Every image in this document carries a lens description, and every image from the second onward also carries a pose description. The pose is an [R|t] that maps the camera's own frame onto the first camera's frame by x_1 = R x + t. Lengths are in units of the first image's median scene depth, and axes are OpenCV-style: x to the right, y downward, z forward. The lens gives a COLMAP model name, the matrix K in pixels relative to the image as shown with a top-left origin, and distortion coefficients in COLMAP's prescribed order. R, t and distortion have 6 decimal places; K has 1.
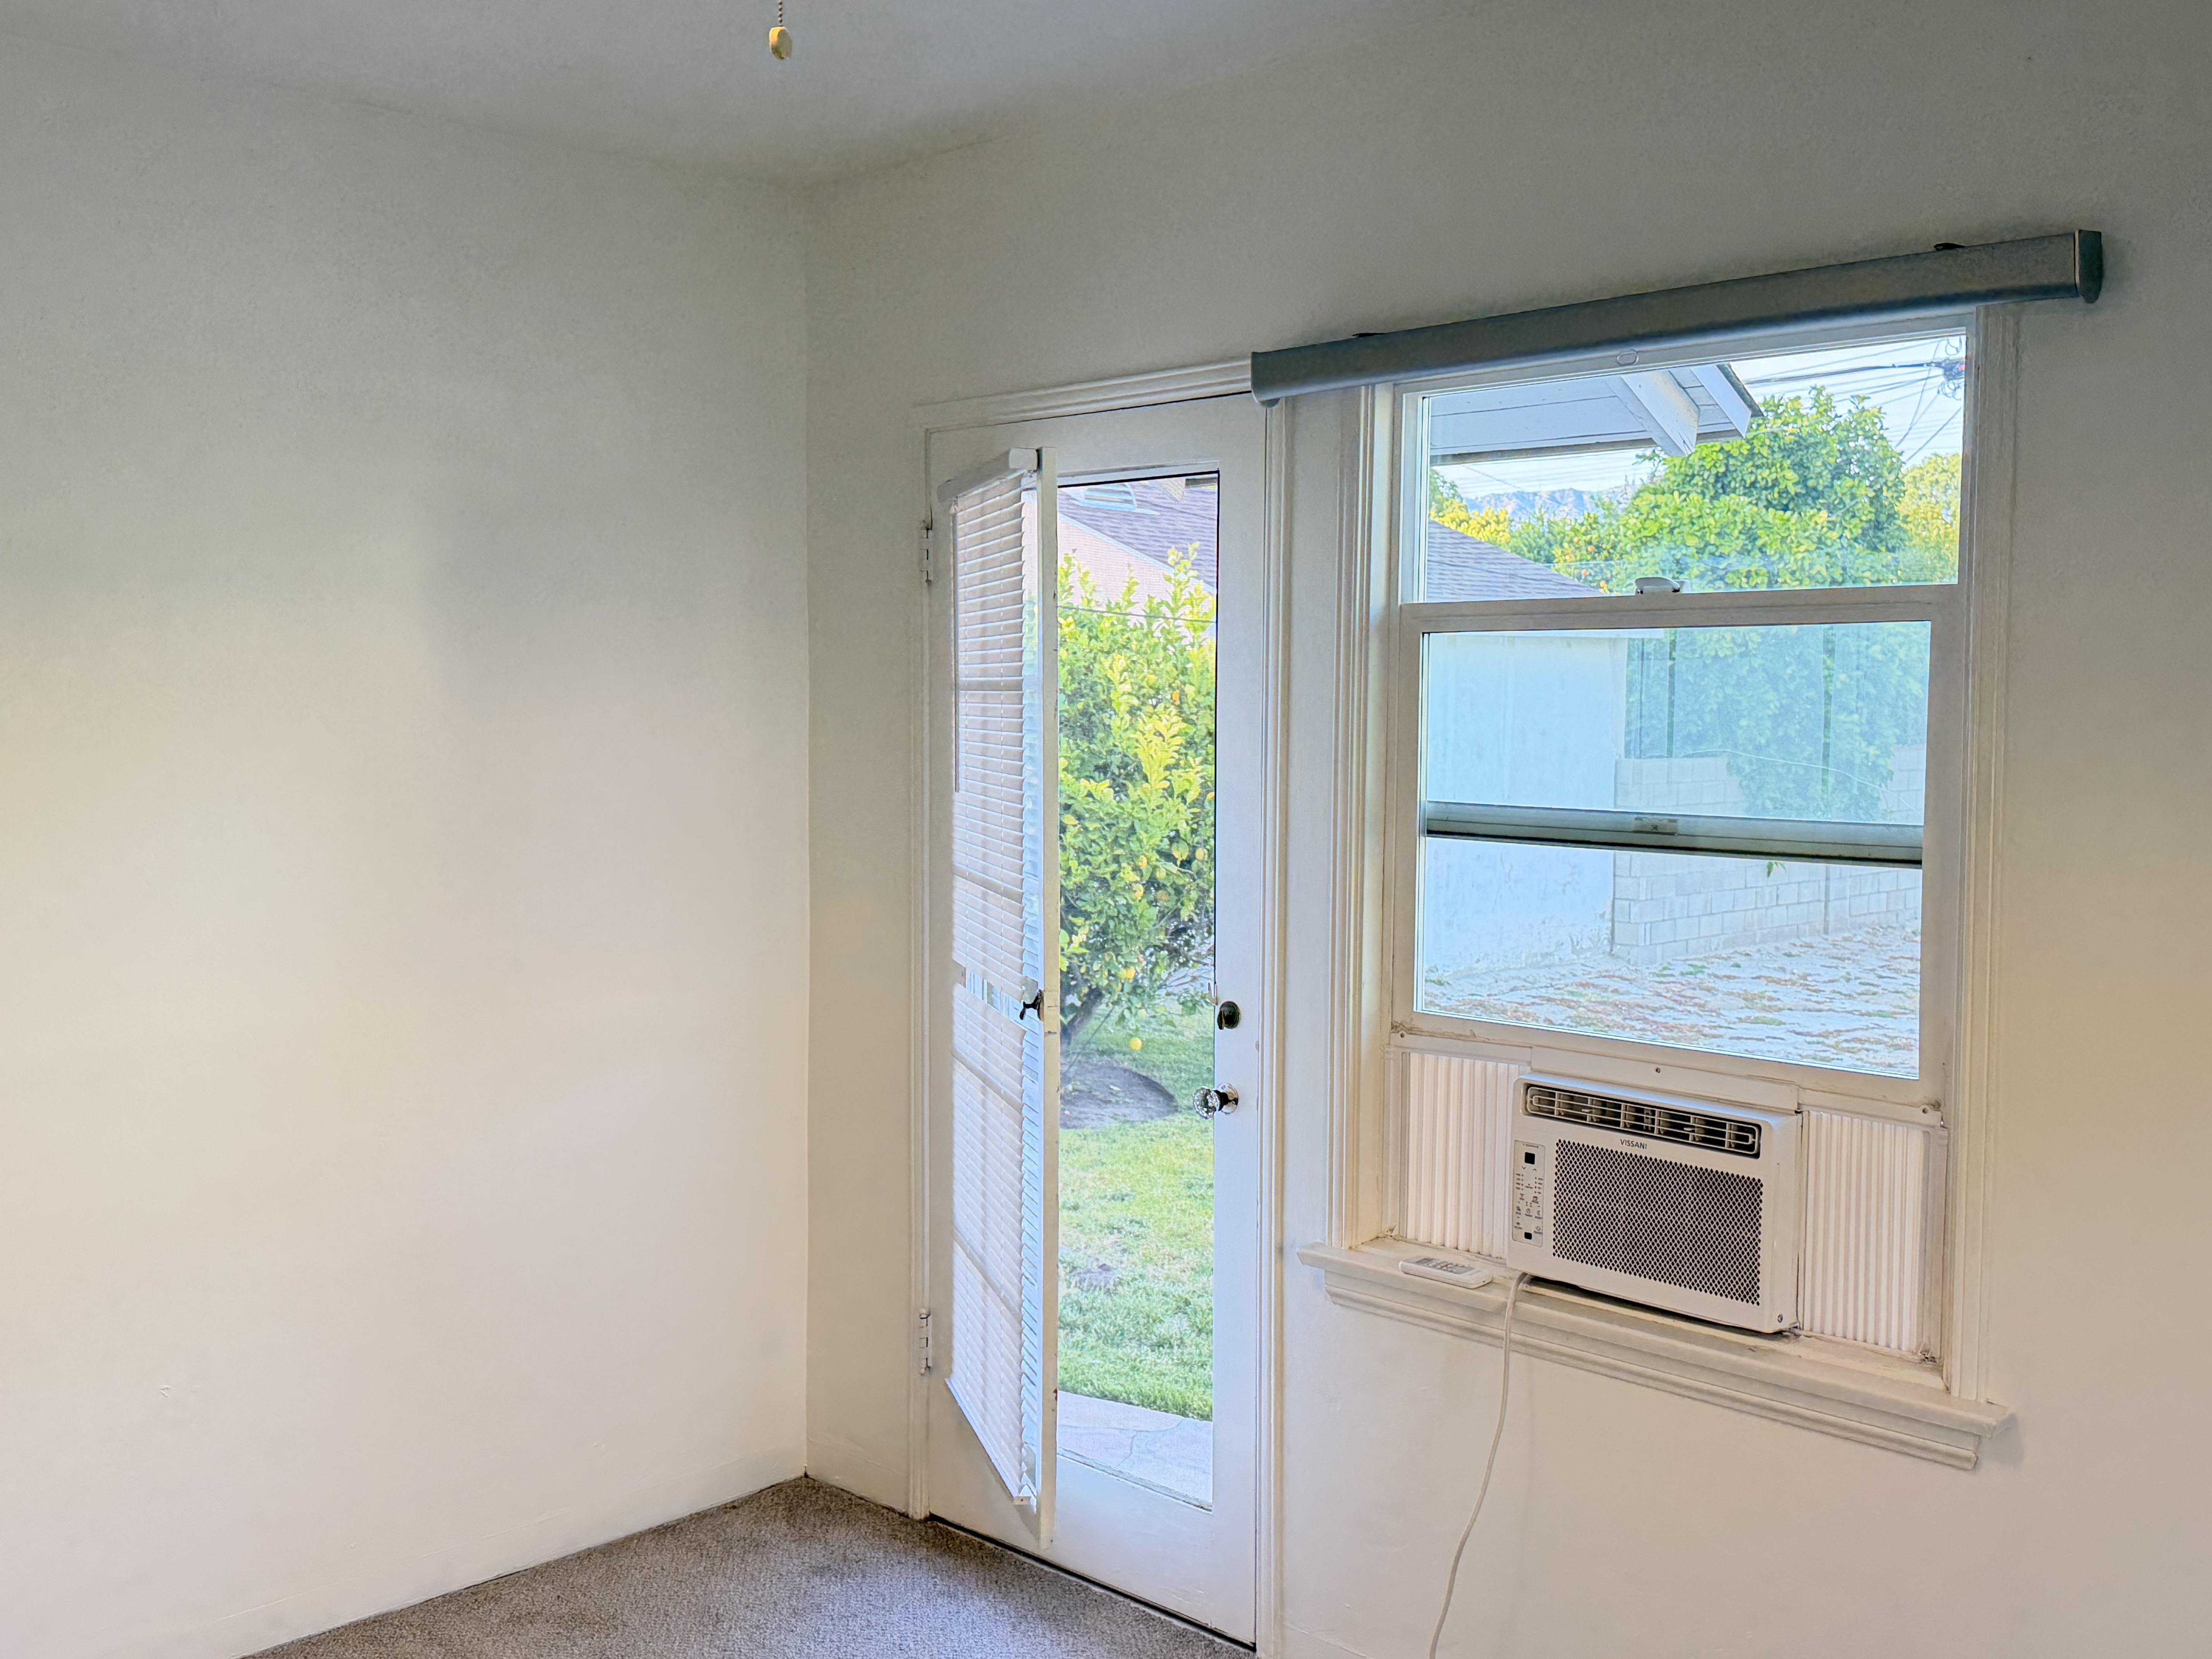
lens RADIAL K [[2189.9, 0, 1100.2], [0, 2189.9, 831.2], [0, 0, 1]] dist [0.192190, -0.380330]
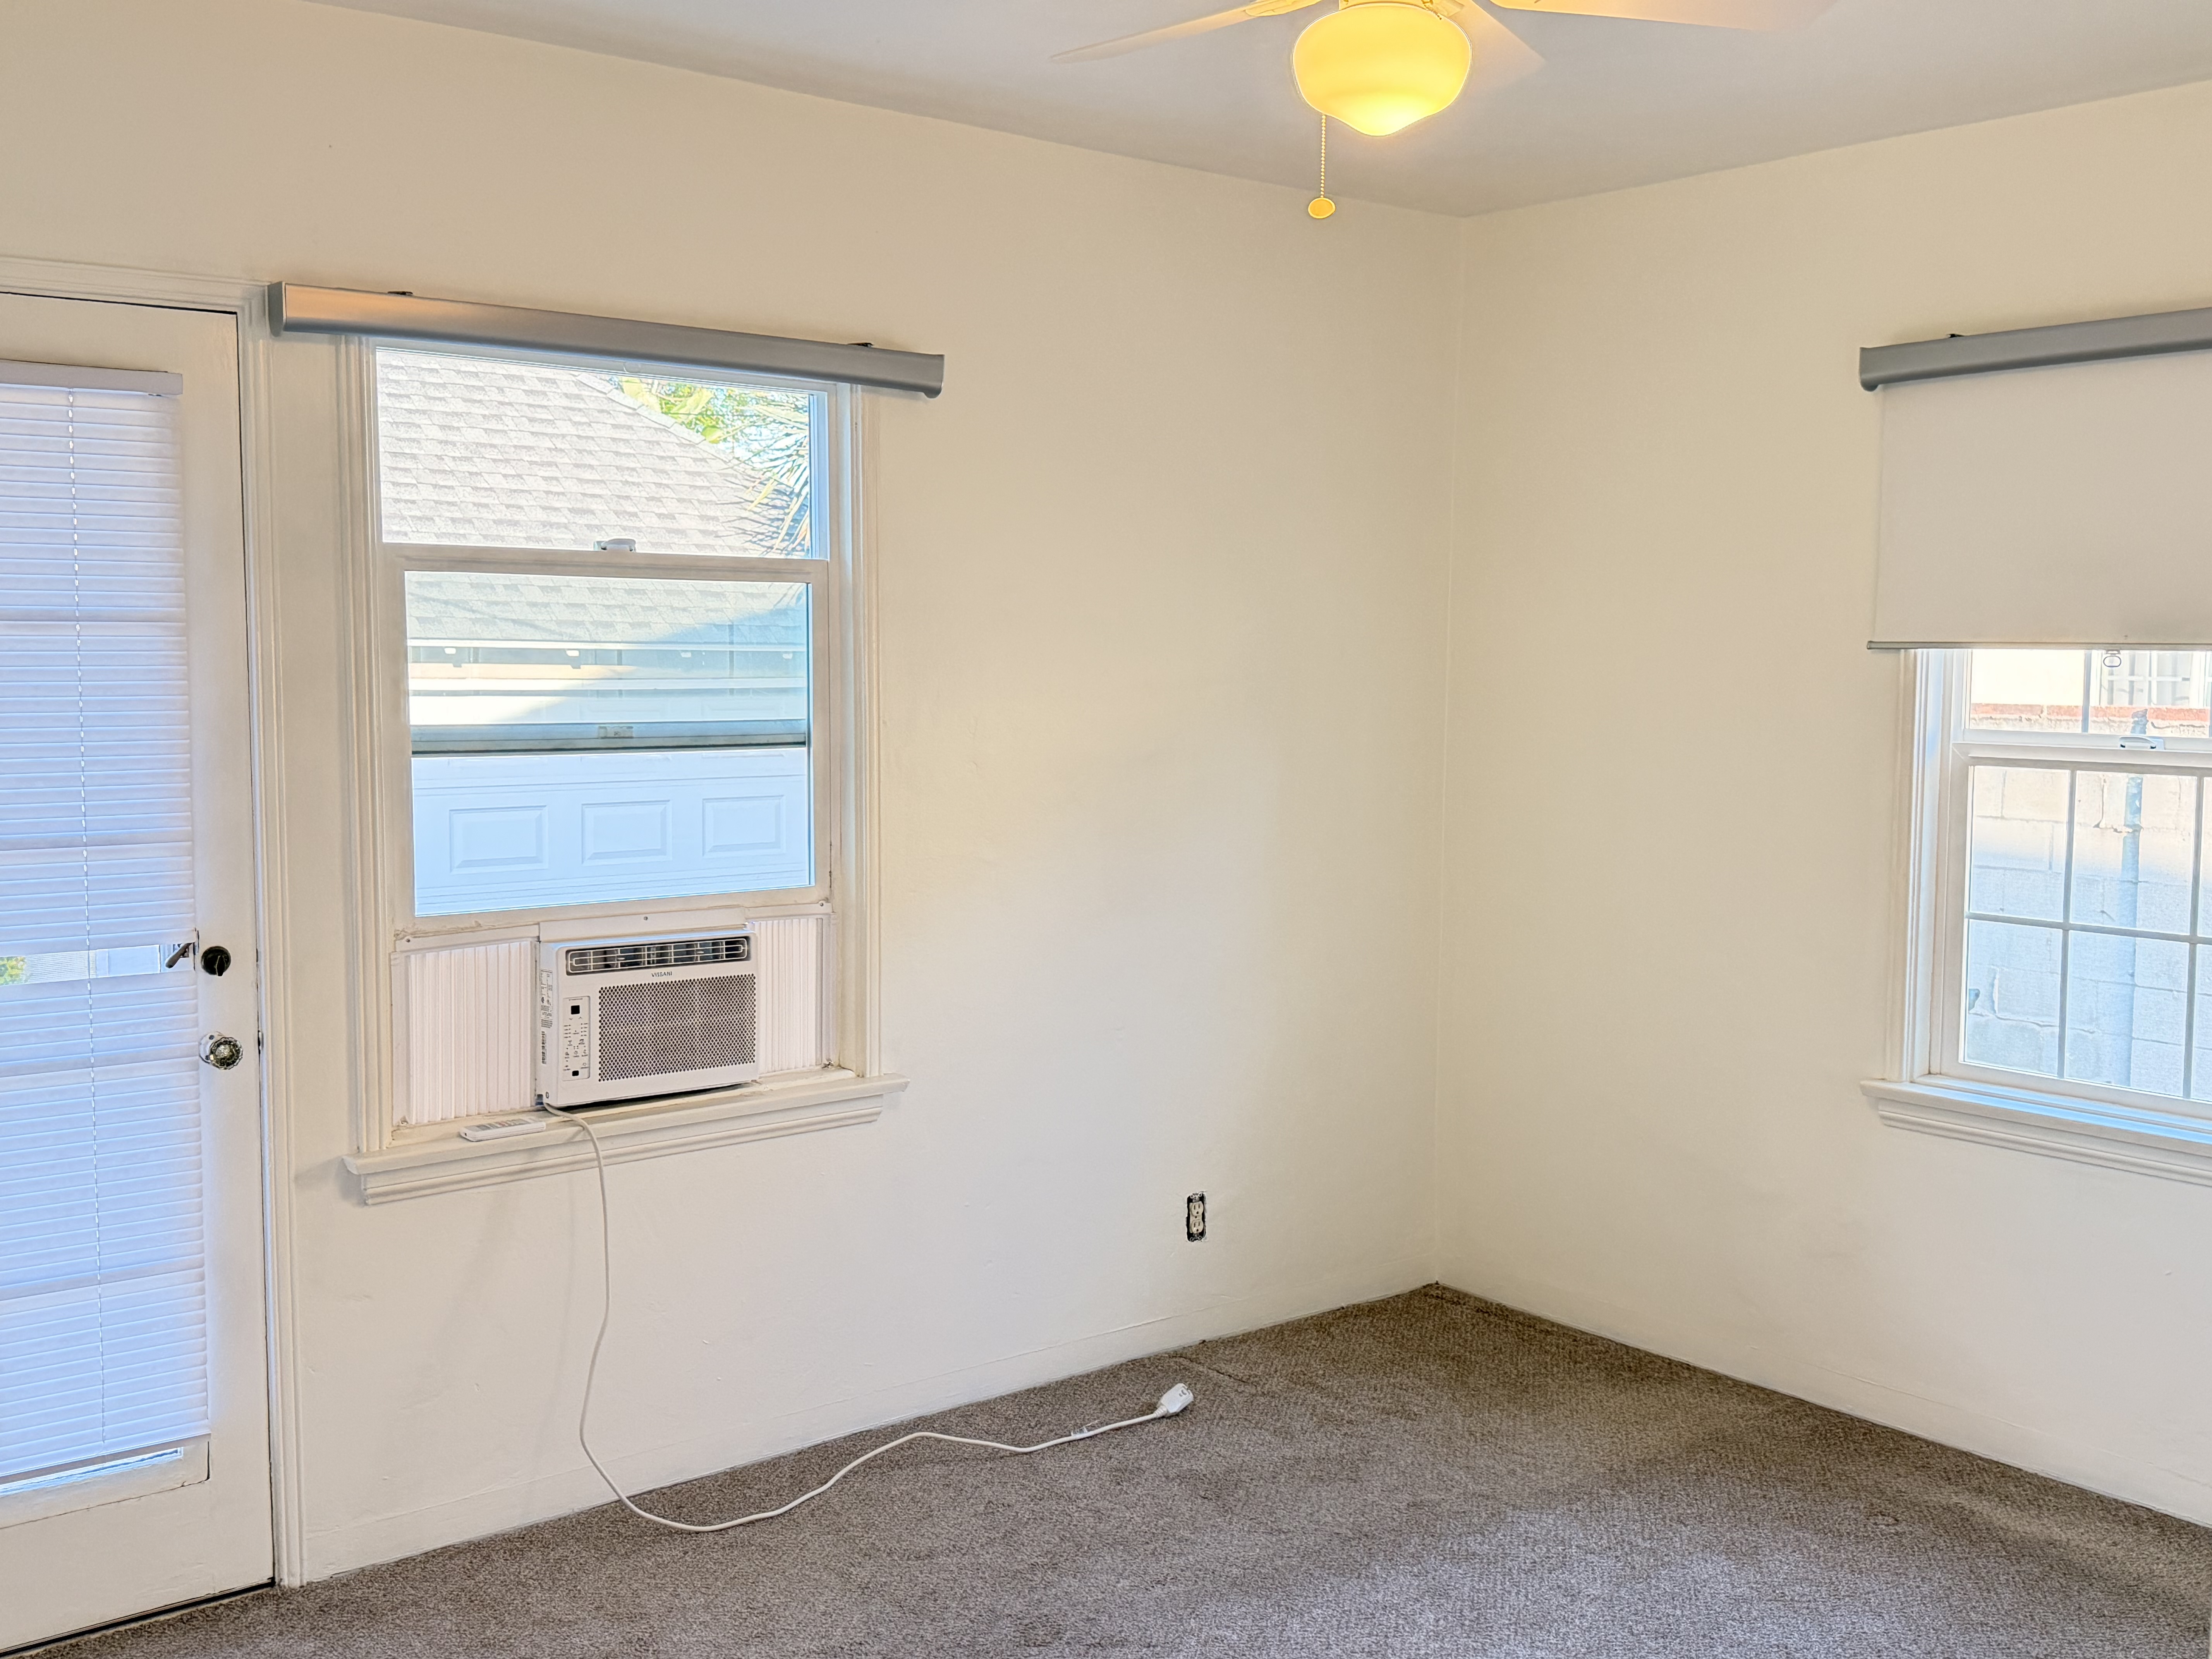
lens RADIAL K [[2242.2, 0, 1140.0], [0, 2242.2, 826.1], [0, 0, 1]] dist [0.207331, -0.414258]
pose [[0.094398, -0.083769, 0.992004, -1.475163], [0.065090, 0.994841, 0.077815, -0.044271], [-0.993404, 0.057224, 0.099364, 0.815191]]
